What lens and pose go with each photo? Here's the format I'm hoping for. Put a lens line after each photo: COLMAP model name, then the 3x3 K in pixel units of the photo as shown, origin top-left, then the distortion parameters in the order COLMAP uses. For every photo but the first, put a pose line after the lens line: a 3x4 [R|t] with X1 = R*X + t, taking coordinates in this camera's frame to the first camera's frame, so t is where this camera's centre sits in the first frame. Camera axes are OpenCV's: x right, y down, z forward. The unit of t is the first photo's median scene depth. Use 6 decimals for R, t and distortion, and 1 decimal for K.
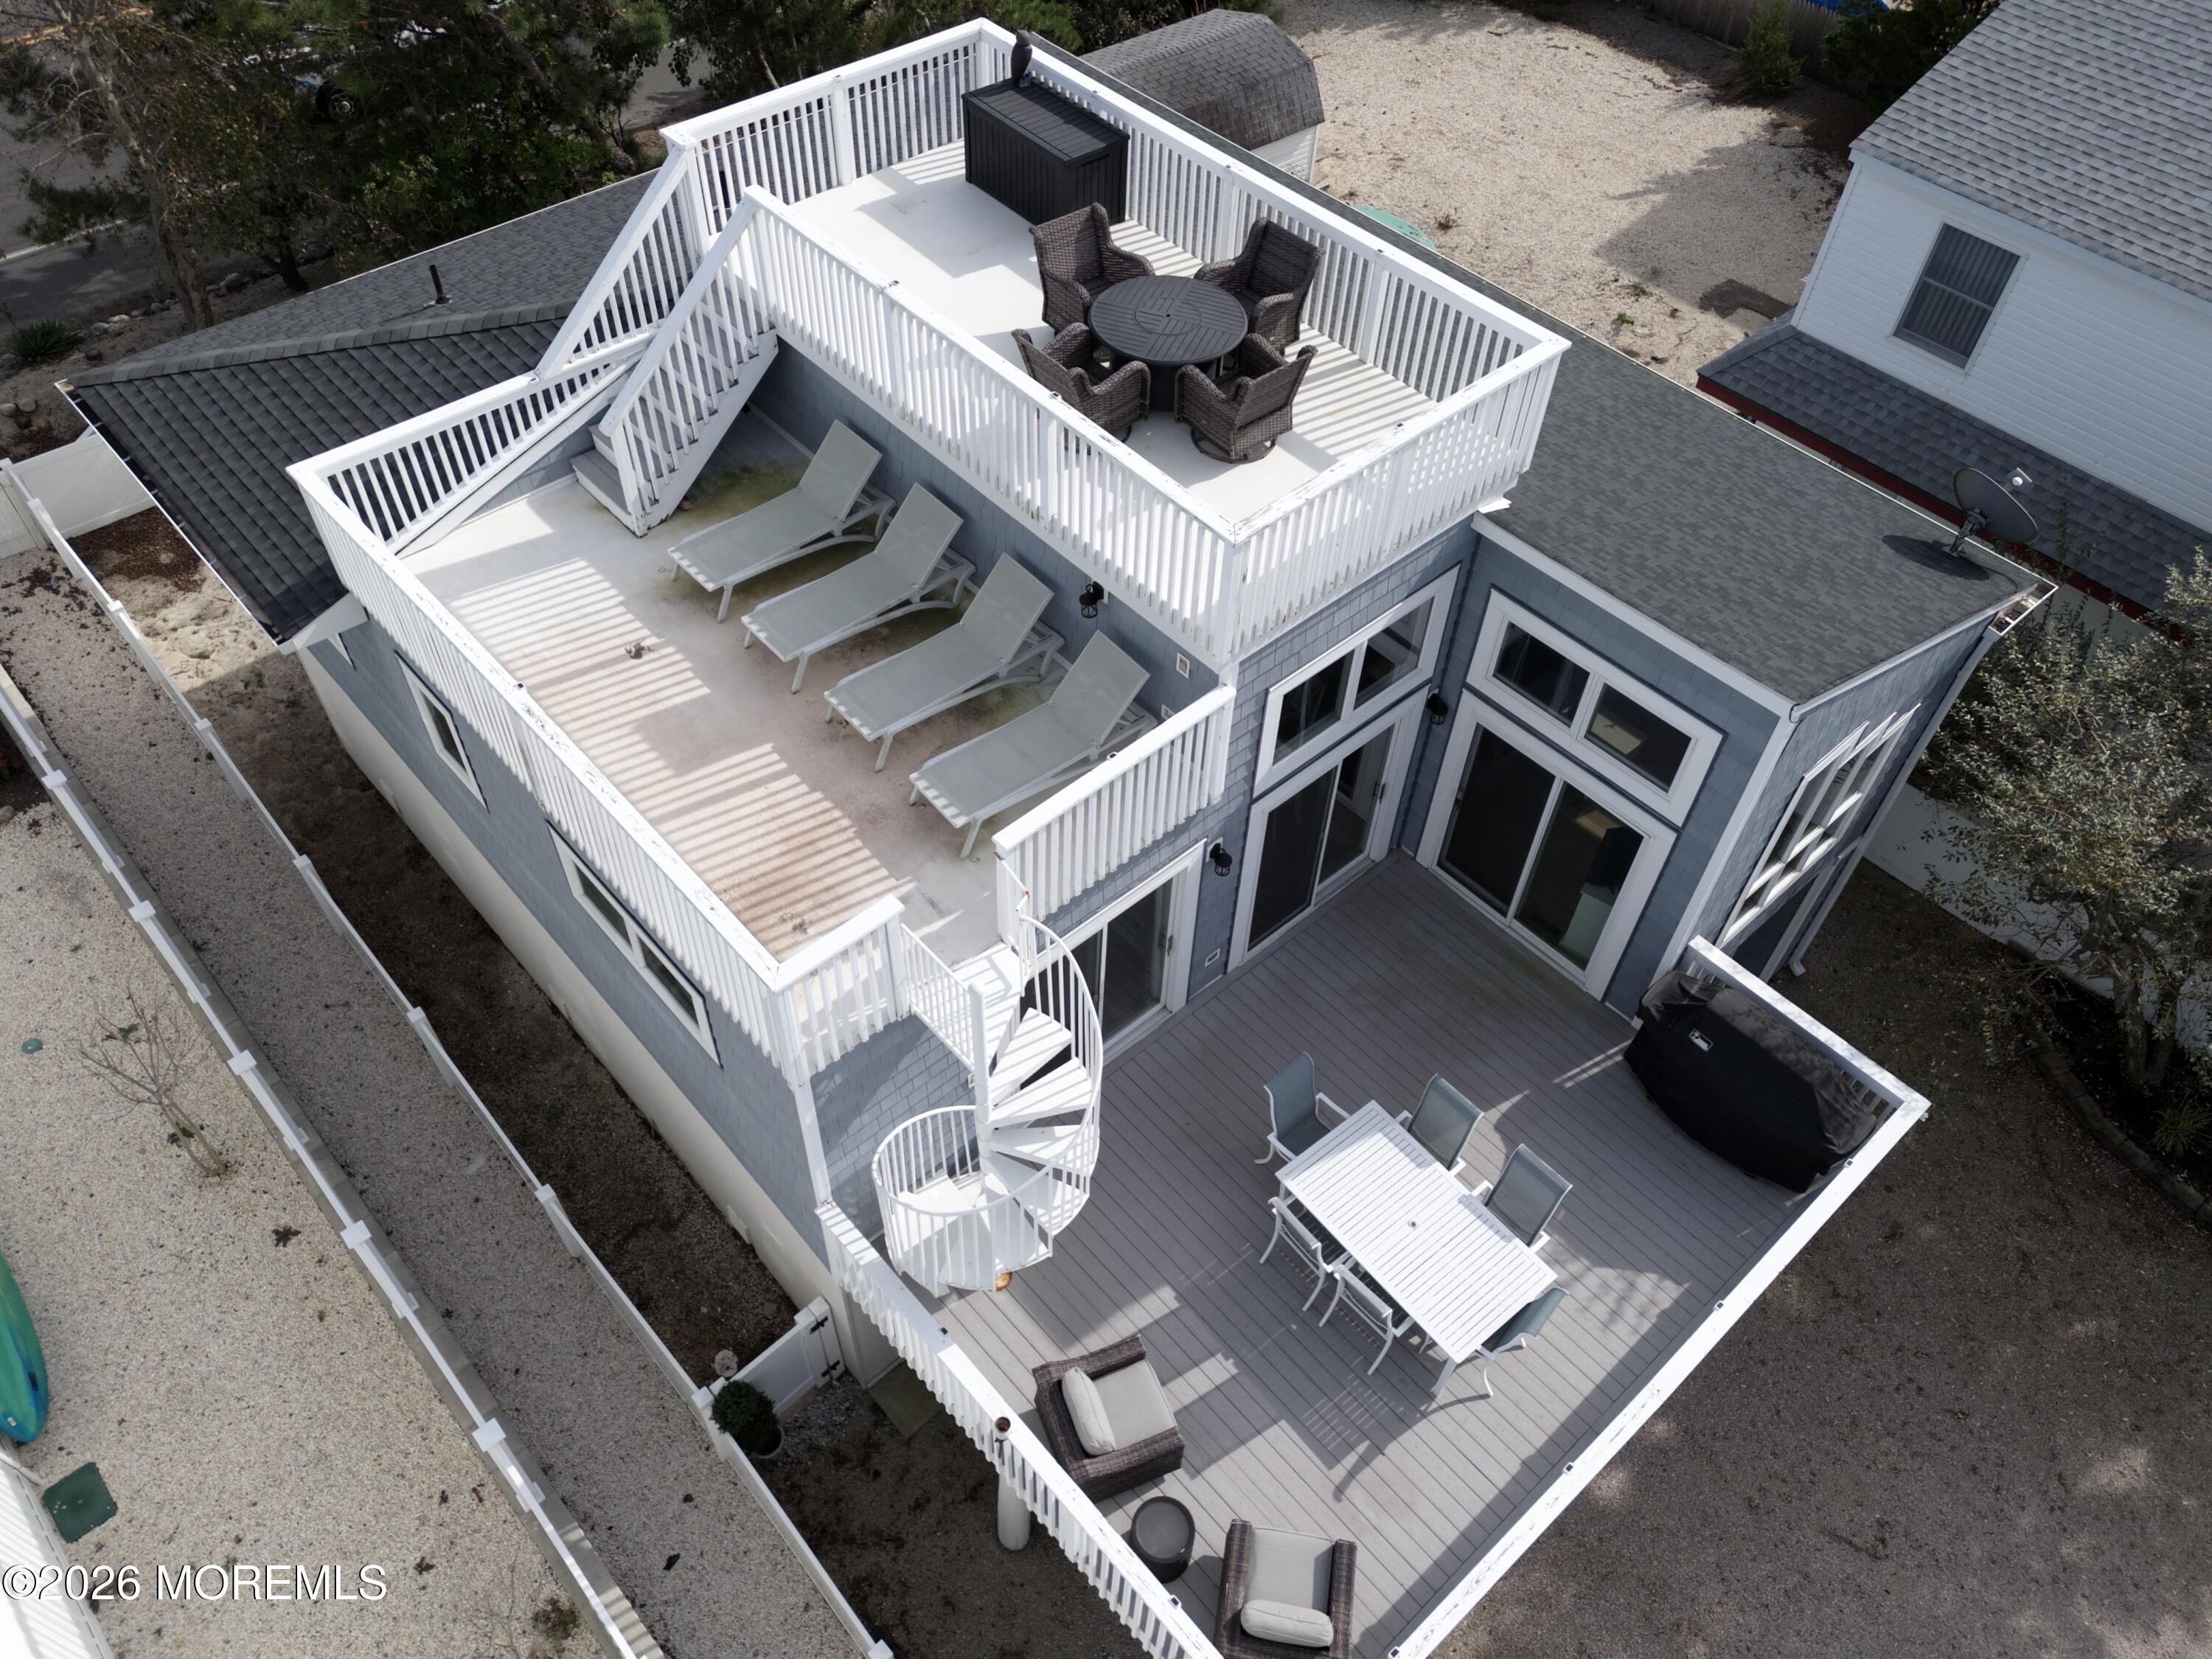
lens RADIAL K [[1606.8, 0, 1098.3], [0, 1606.8, 822.3], [0, 0, 1]] dist [0.054935, -0.026827]
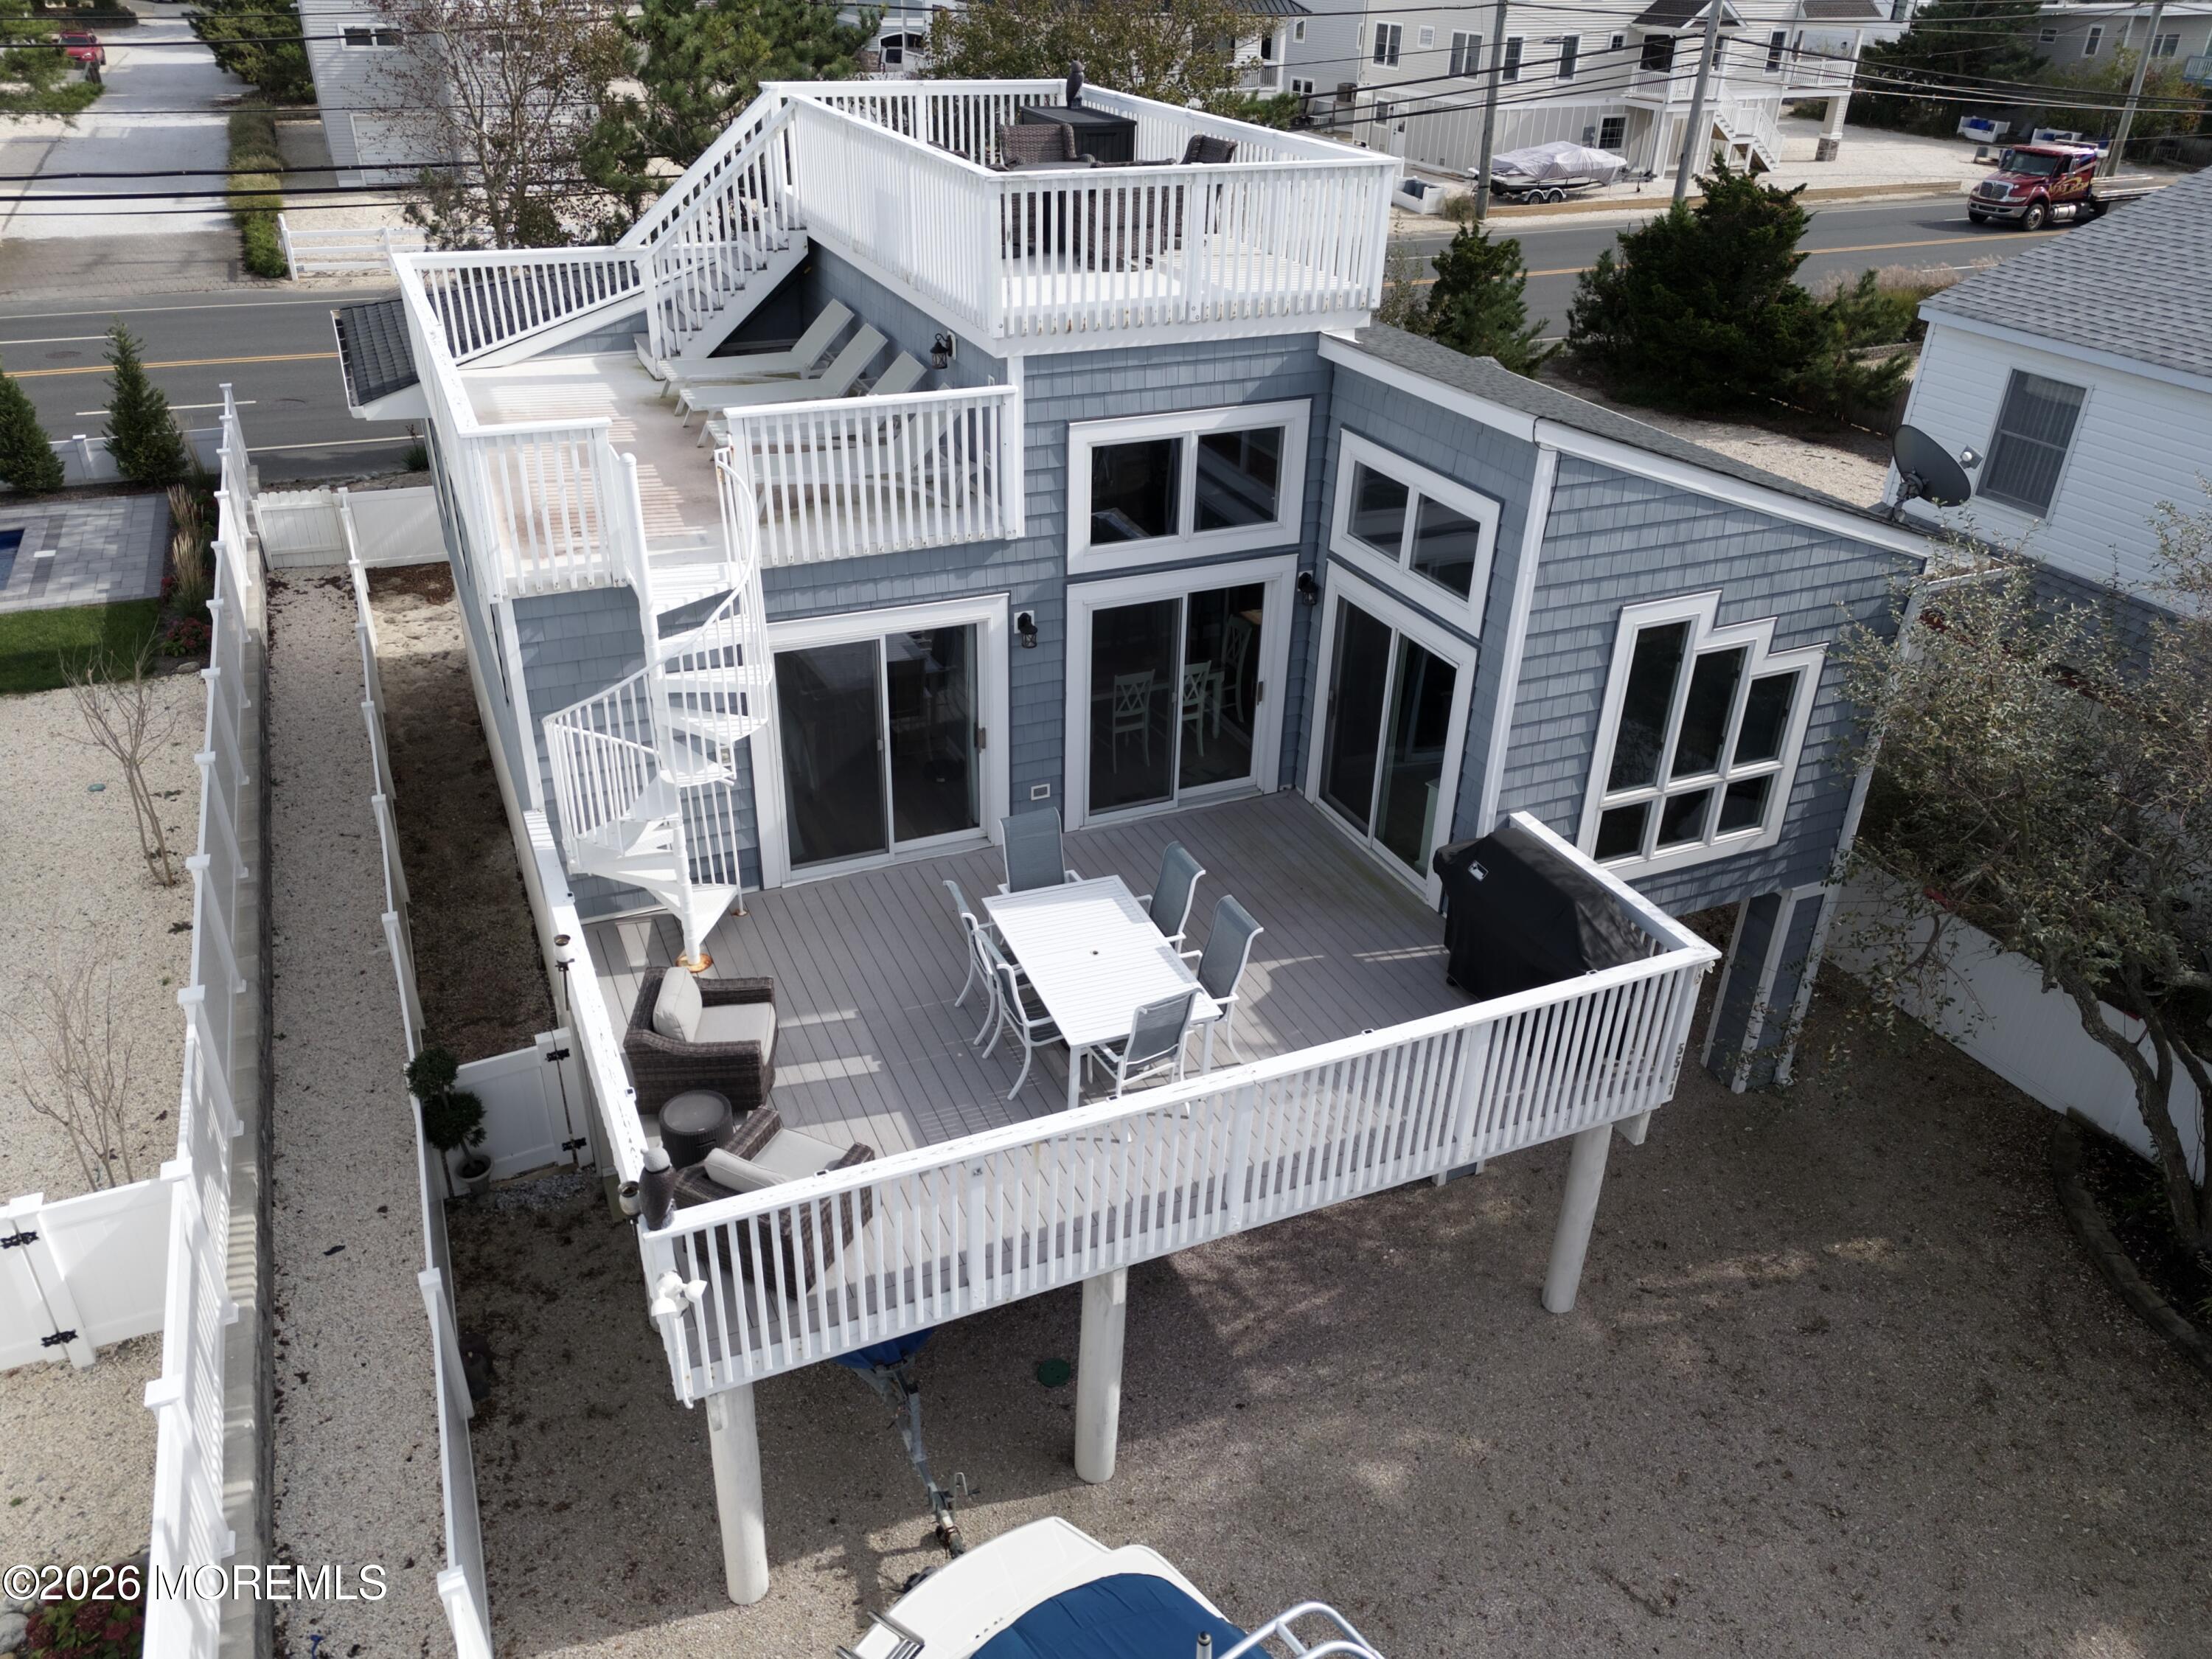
lens RADIAL K [[1606.8, 0, 1106.7], [0, 1606.8, 830.4], [0, 0, 1]] dist [0.054935, -0.026827]
pose [[0.952260, 0.146446, -0.267871, 0.388423], [-0.231046, 0.919229, -0.318803, 0.422893], [0.199547, 0.365474, 0.909181, 0.124989]]
